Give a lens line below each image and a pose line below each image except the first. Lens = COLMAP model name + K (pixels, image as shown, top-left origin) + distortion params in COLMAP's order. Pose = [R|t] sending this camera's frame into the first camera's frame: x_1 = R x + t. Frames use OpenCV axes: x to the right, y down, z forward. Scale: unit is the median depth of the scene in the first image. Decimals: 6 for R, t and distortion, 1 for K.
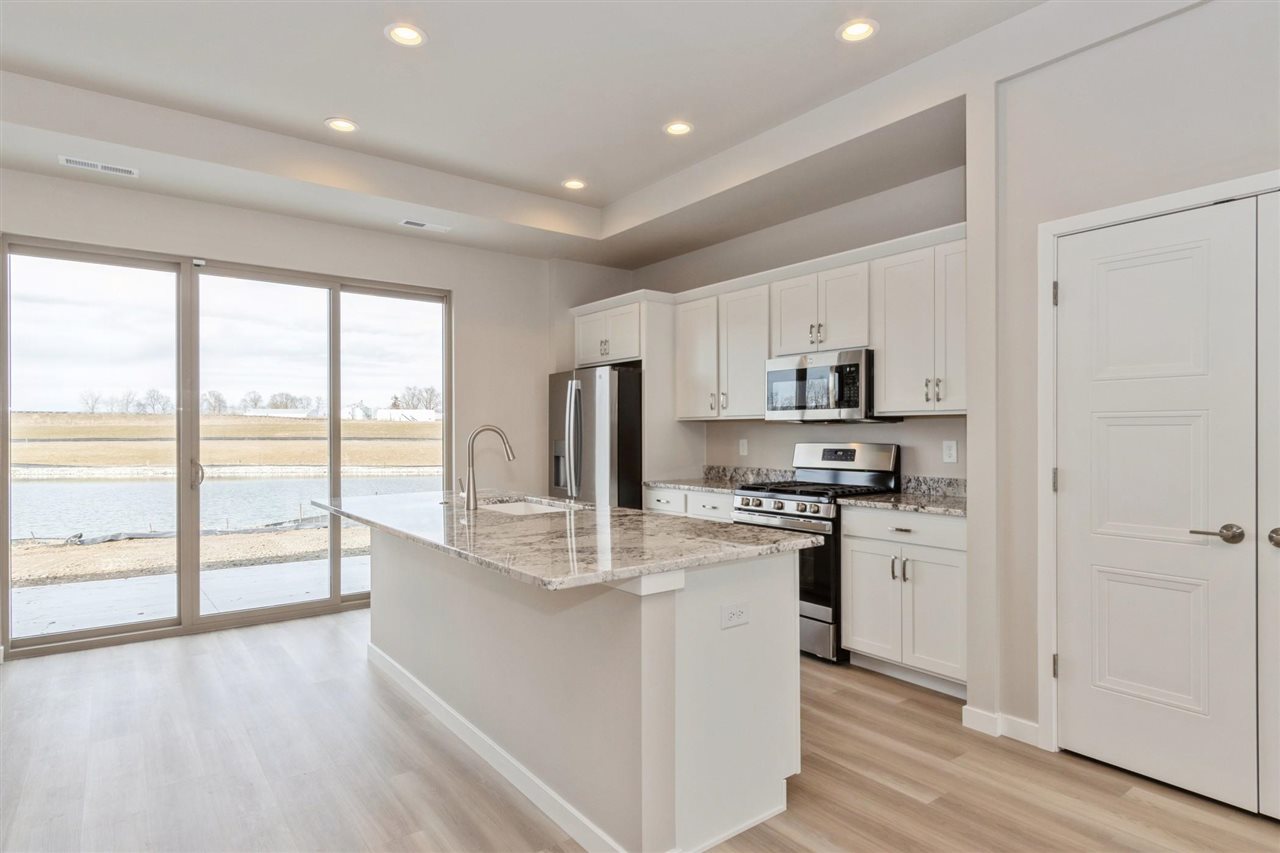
lens RADIAL K [[695.1, 0, 636.1], [0, 695.1, 434.0], [0, 0, 1]] dist [-0.002205, 0.000335]
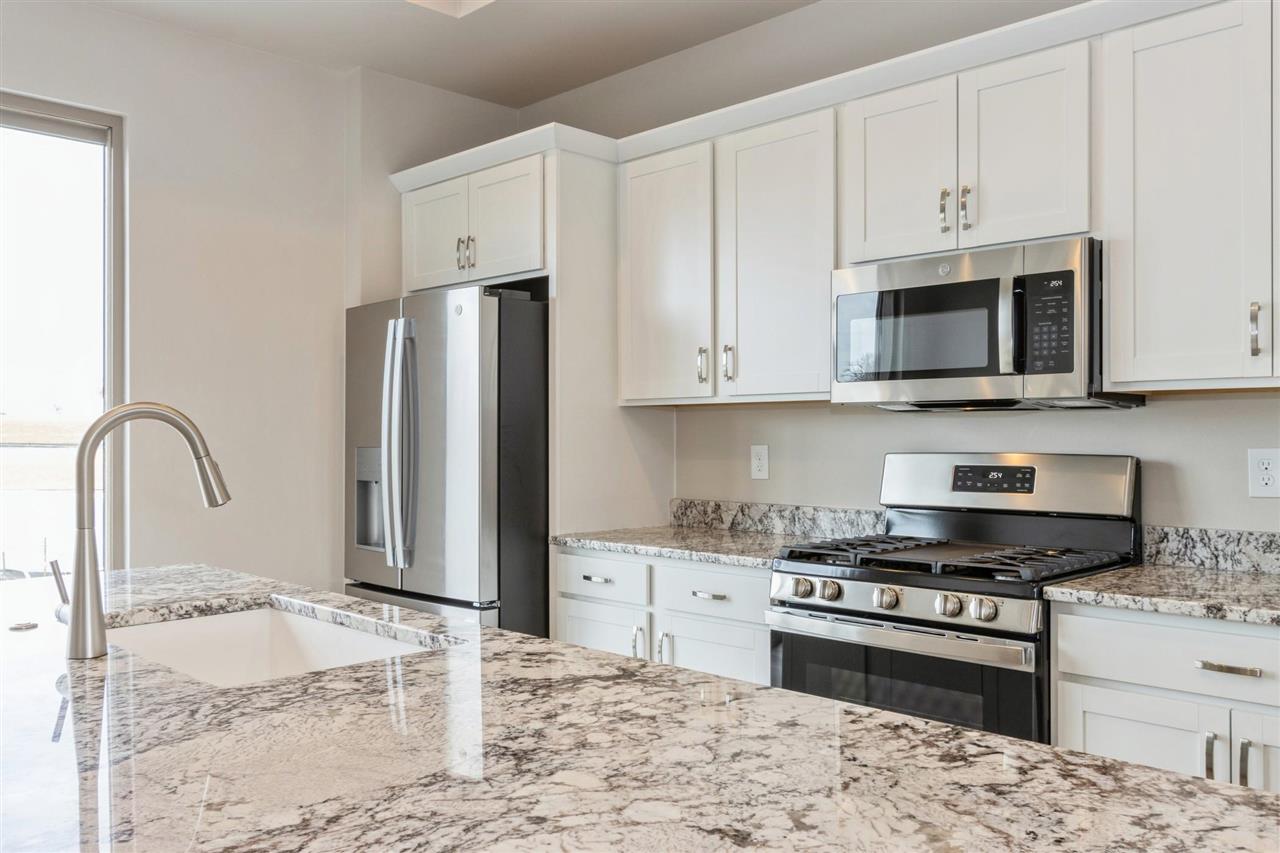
lens RADIAL K [[1039.5, 0, 640.0], [0, 1039.5, 426.5], [0, 0, 1]] dist [0.005759, 0.001595]
pose [[0.990088, 0.001460, 0.140439, -0.032904], [-0.000023, 0.999948, -0.010235, 0.002340], [-0.140447, 0.010131, 0.990036, 0.338082]]
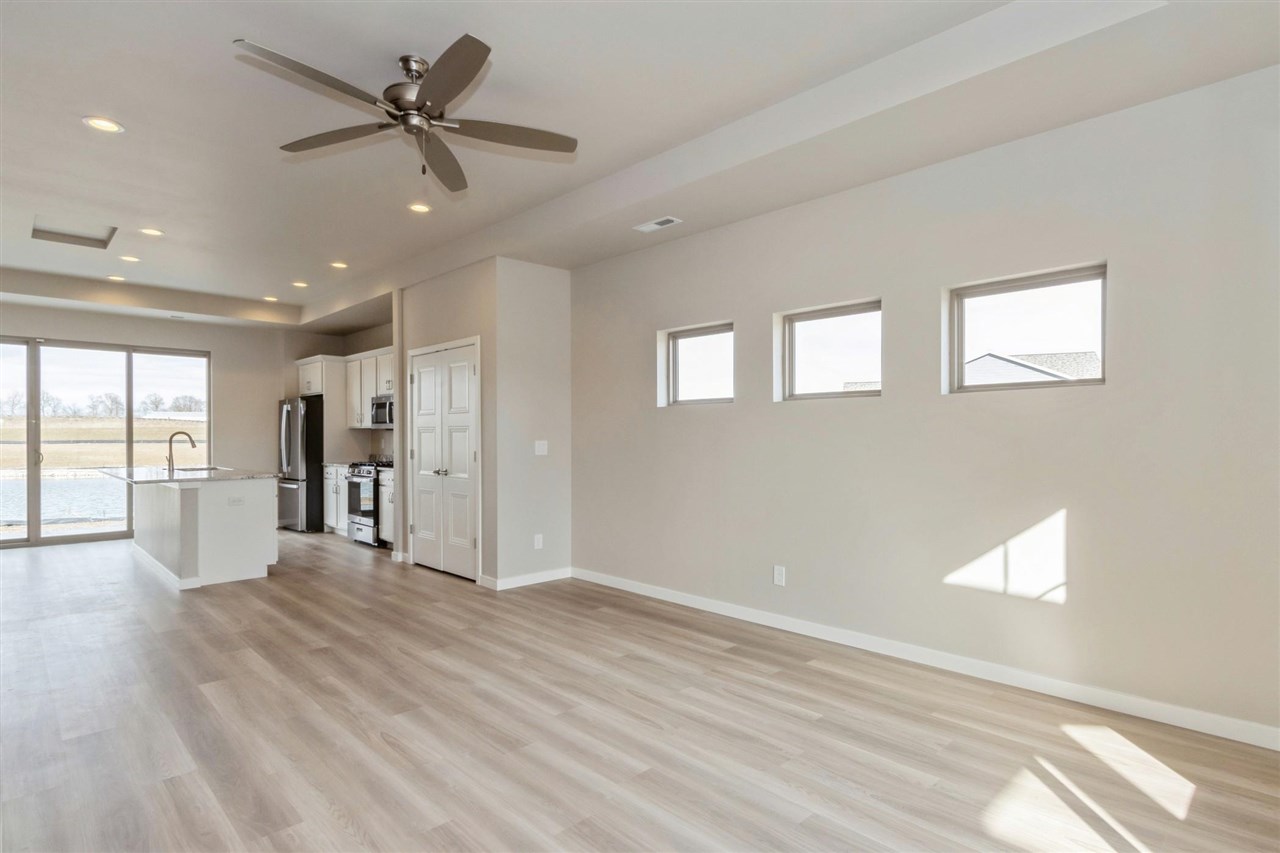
lens RADIAL K [[659.4, 0, 644.3], [0, 659.4, 439.5], [0, 0, 1]] dist [0.000848, -0.000660]
pose [[0.991435, 0.001126, 0.130597, 0.683032], [-0.001511, 0.999995, 0.002848, 0.003185], [-0.130593, -0.003020, 0.991431, -0.877843]]
